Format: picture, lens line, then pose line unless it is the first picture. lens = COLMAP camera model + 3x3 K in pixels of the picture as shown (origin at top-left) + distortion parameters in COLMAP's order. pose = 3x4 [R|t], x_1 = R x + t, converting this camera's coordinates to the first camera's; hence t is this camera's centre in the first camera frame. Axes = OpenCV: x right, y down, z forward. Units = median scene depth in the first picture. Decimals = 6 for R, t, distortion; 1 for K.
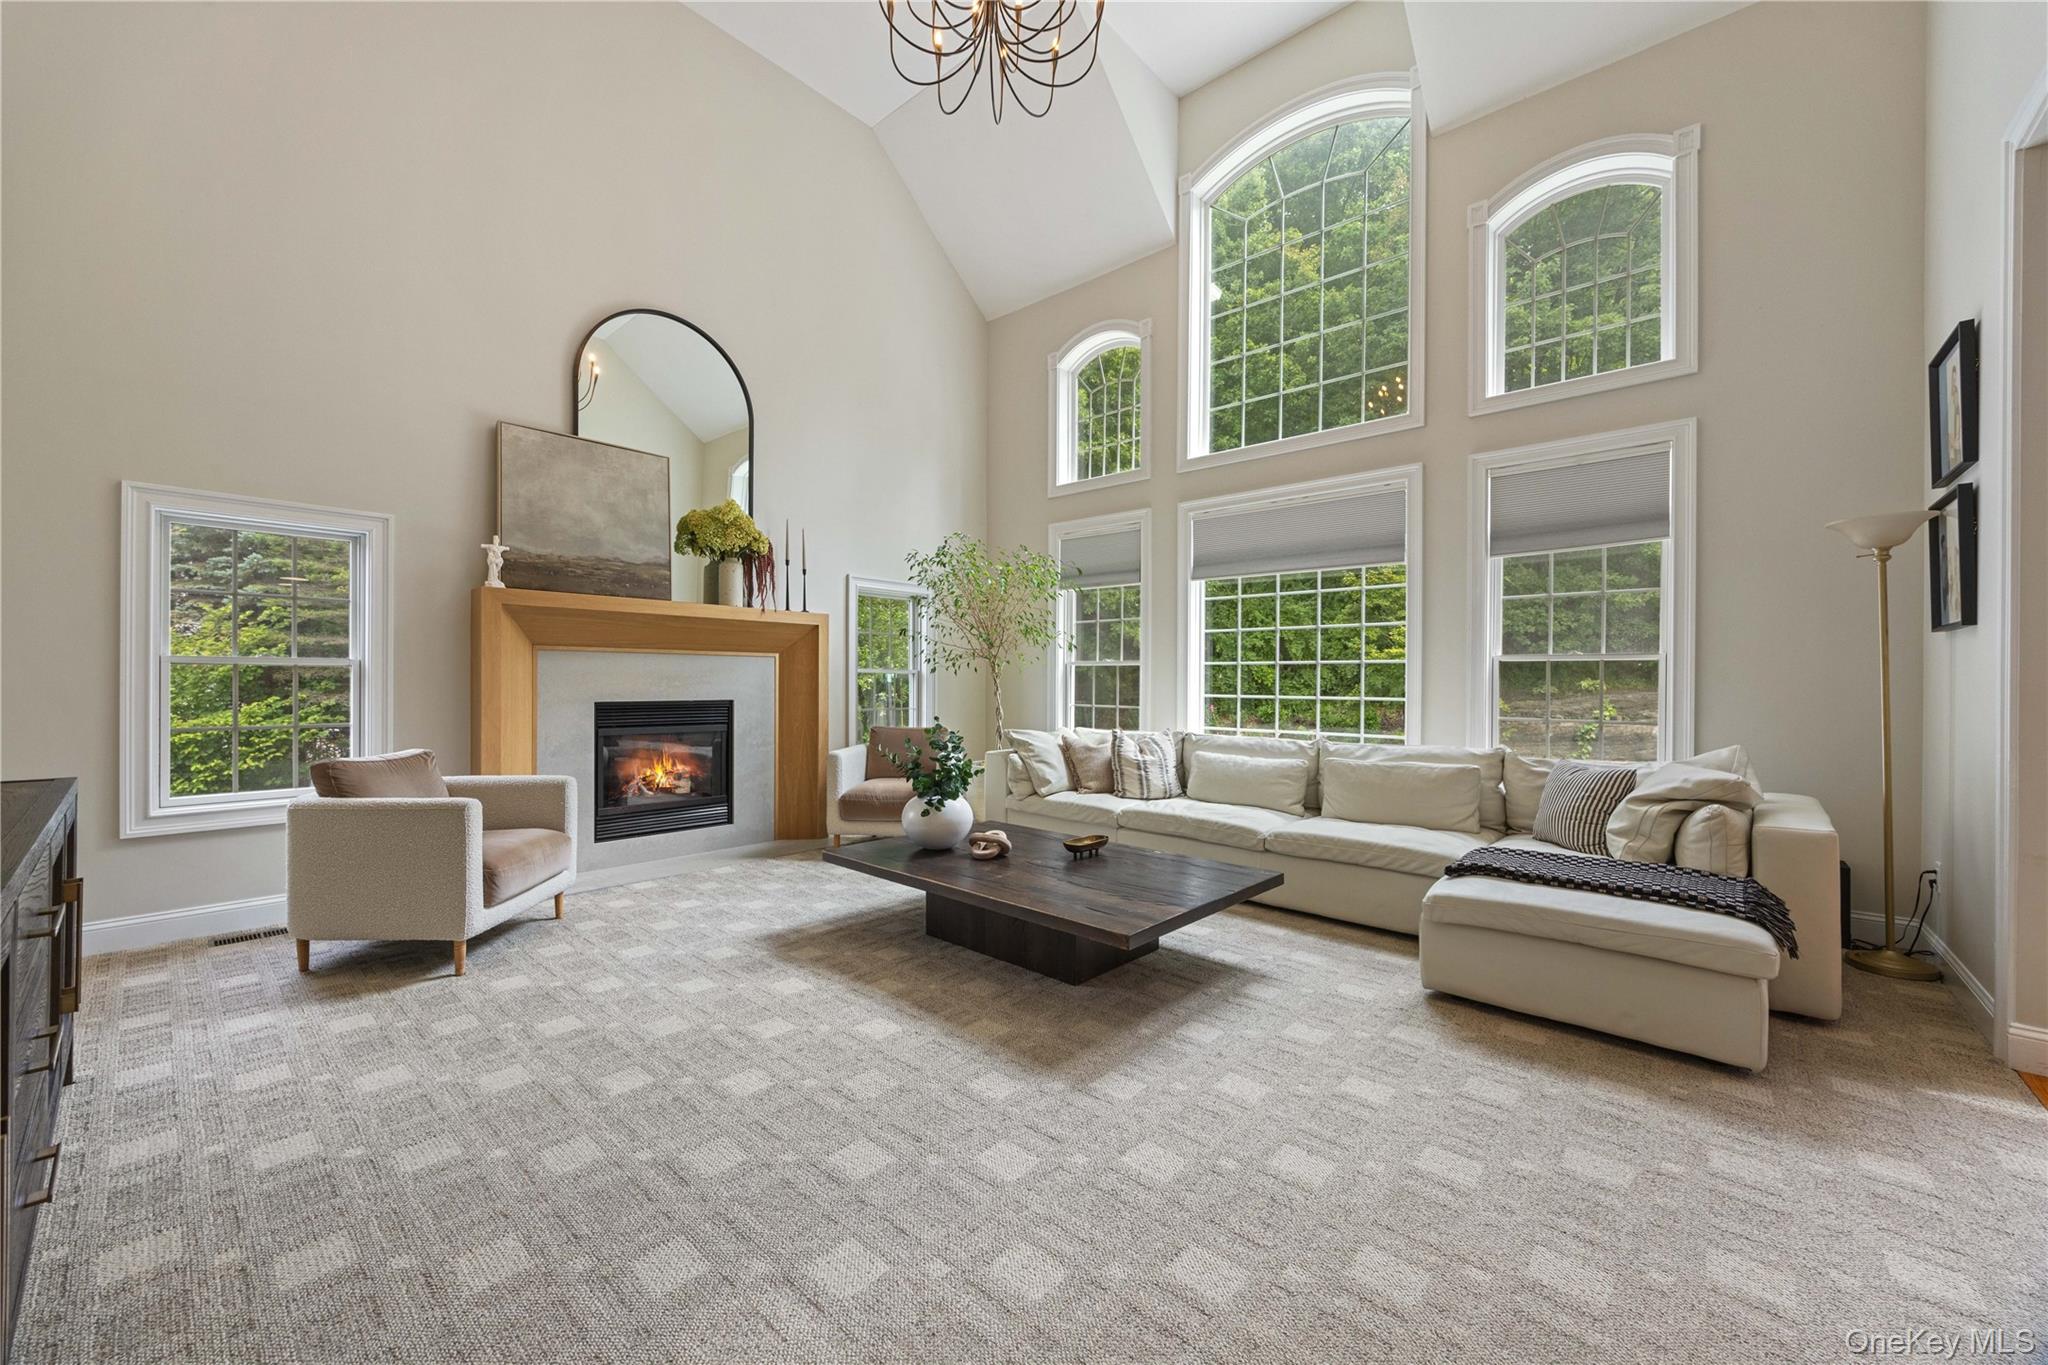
lens RADIAL K [[780.3, 0, 1024.1], [0, 780.3, 669.1], [0, 0, 1]] dist [-0.000269, -0.000257]
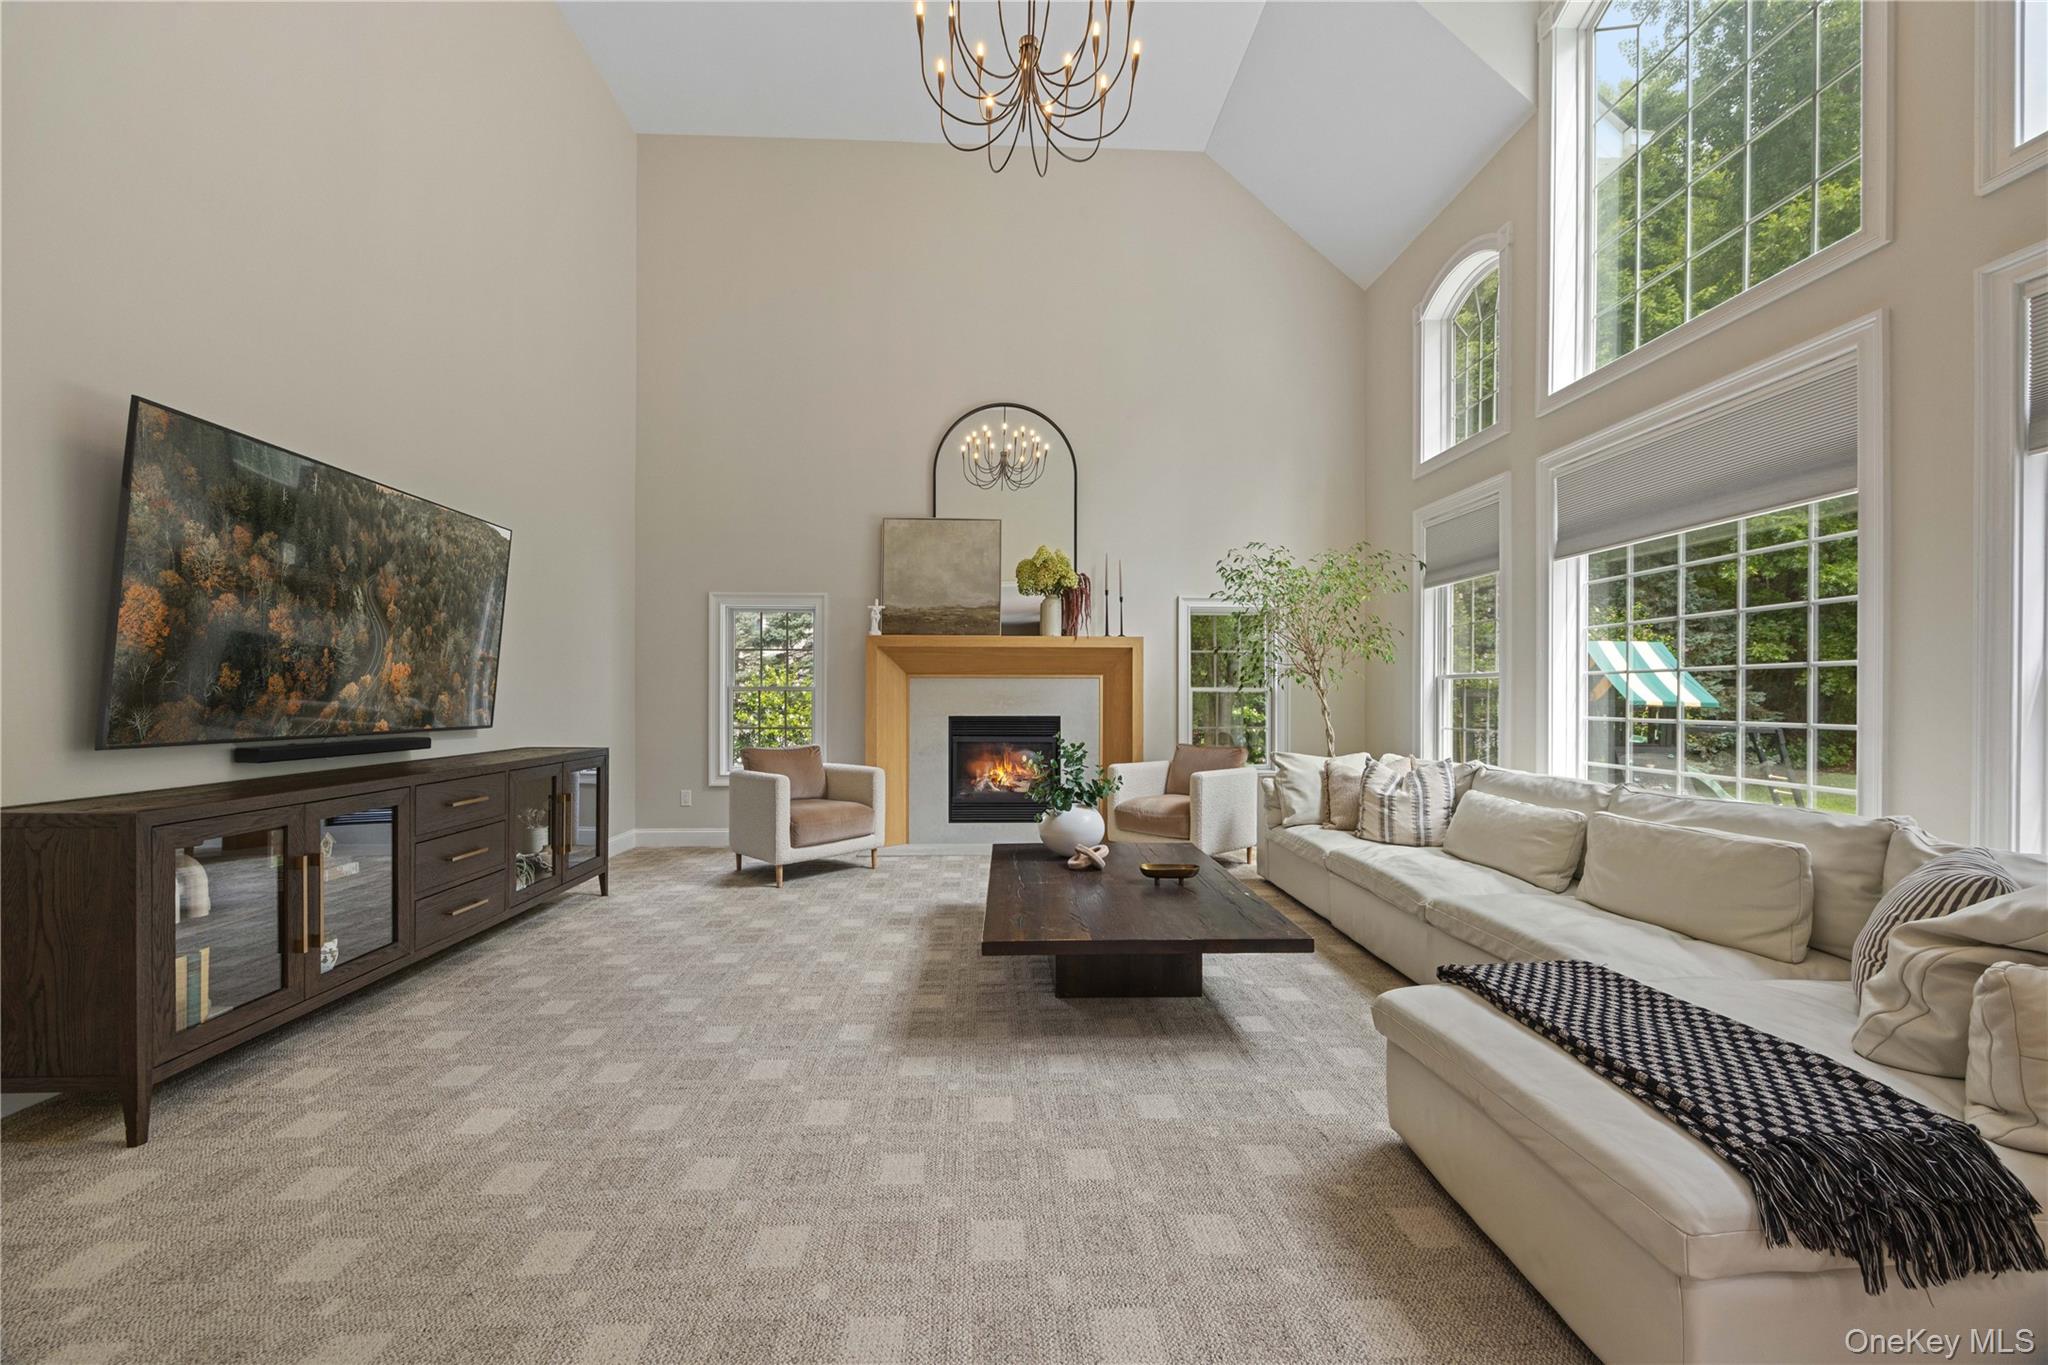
lens RADIAL K [[780.3, 0, 1019.9], [0, 780.3, 692.2], [0, 0, 1]] dist [-0.000269, -0.000257]
pose [[0.701682, -0.010216, -0.712417, 0.541998], [0.013661, 0.999906, -0.000884, 0.005341], [0.712359, -0.009111, 0.701756, 0.180736]]
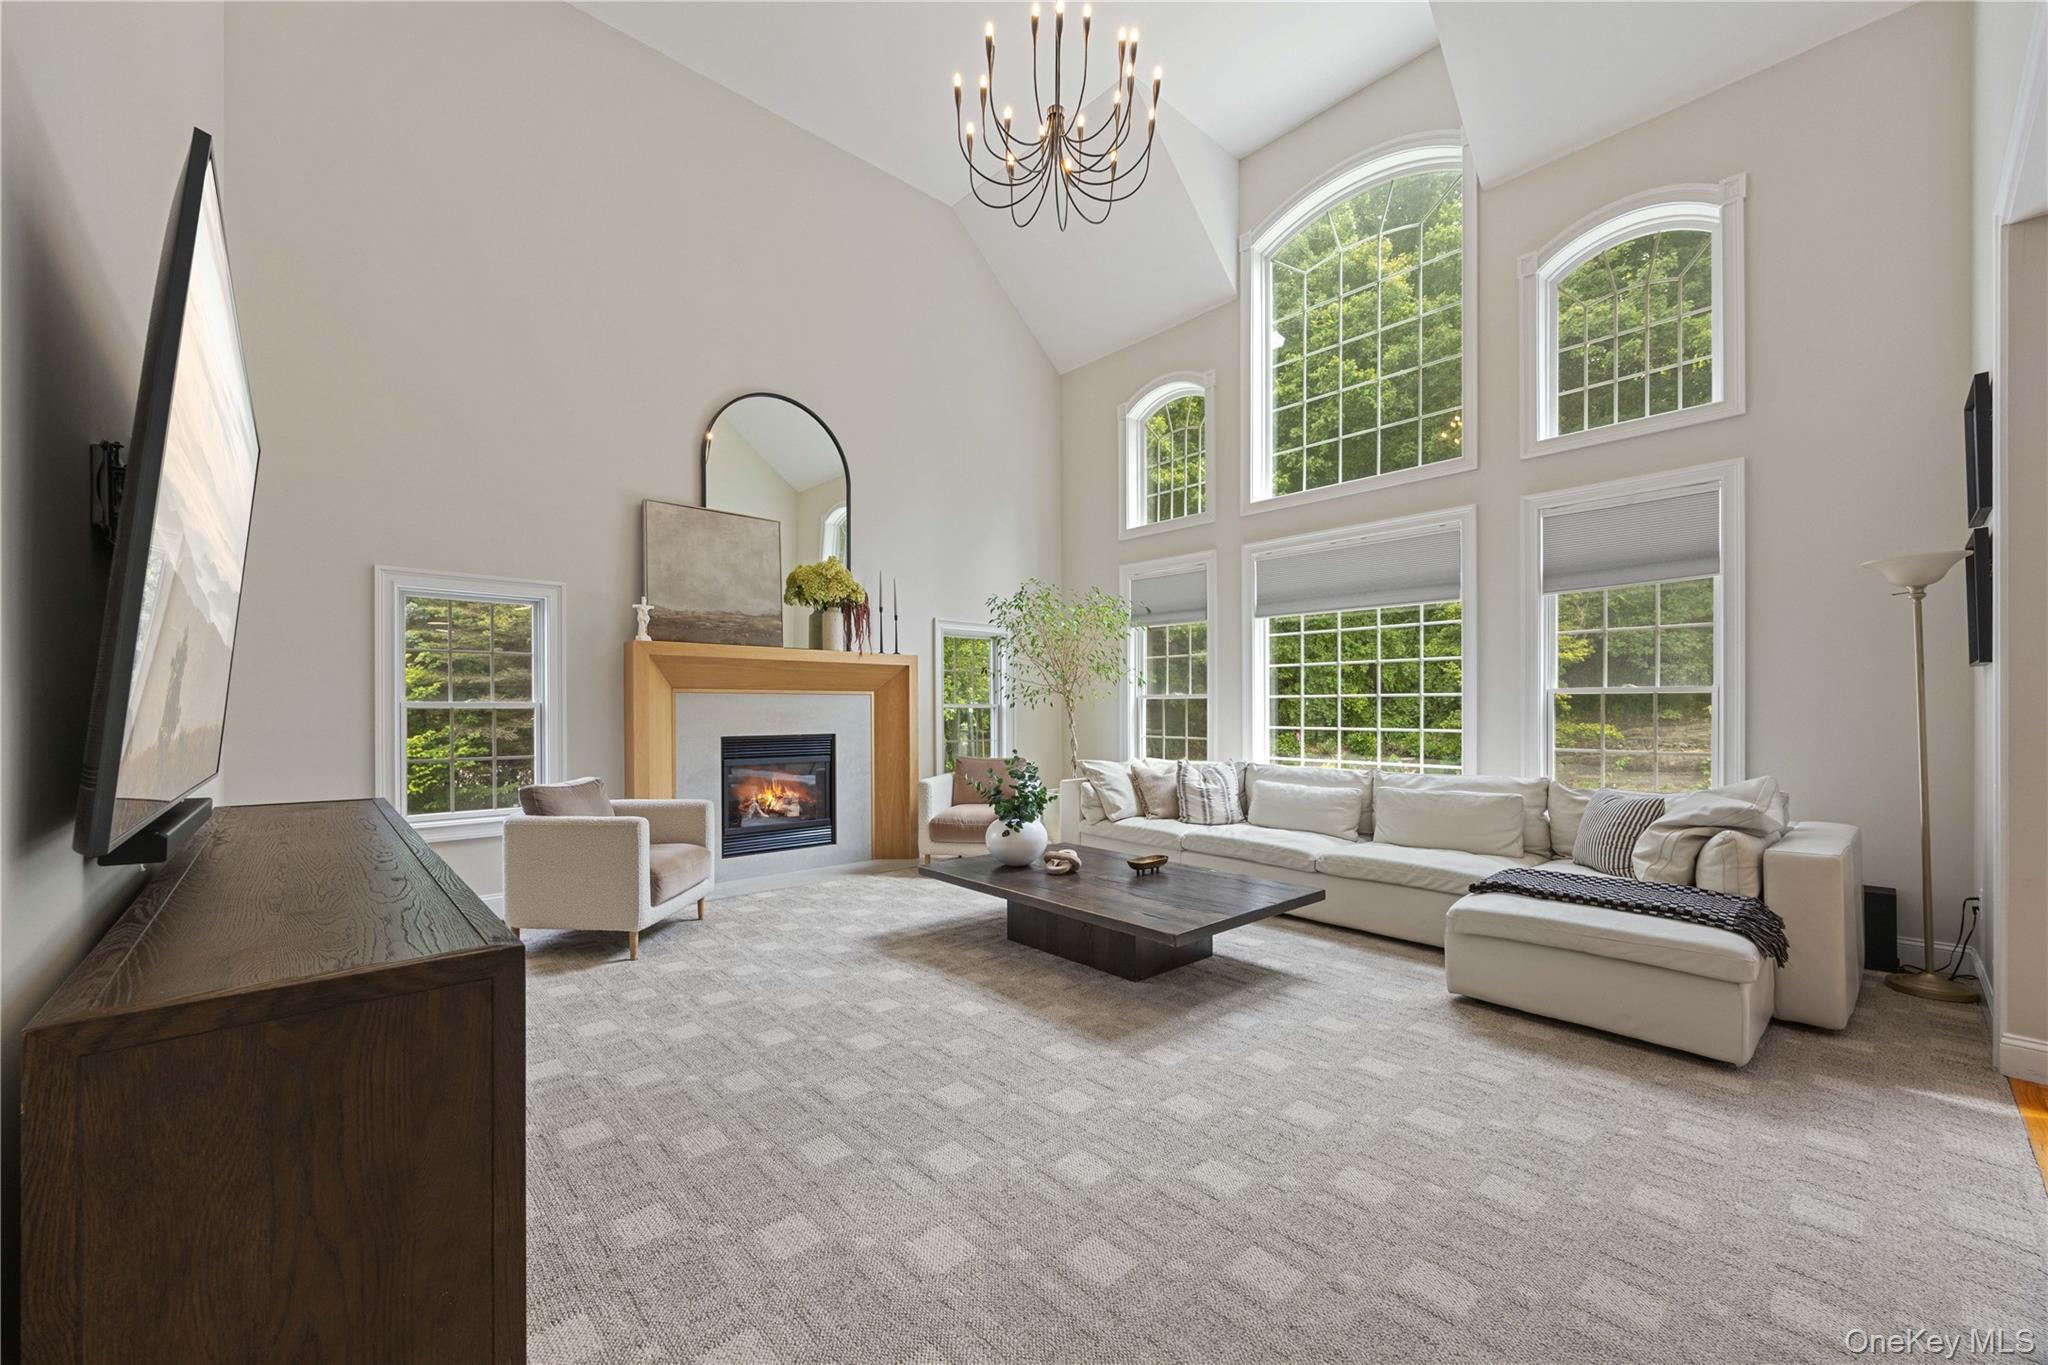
lens RADIAL K [[780.3, 0, 1021.8], [0, 780.3, 707.8], [0, 0, 1]] dist [-0.000269, -0.000257]
pose [[0.994395, -0.007743, -0.105449, 0.016690], [0.009112, 0.999880, 0.012504, -0.012944], [0.105340, -0.013395, 0.994346, -0.119710]]
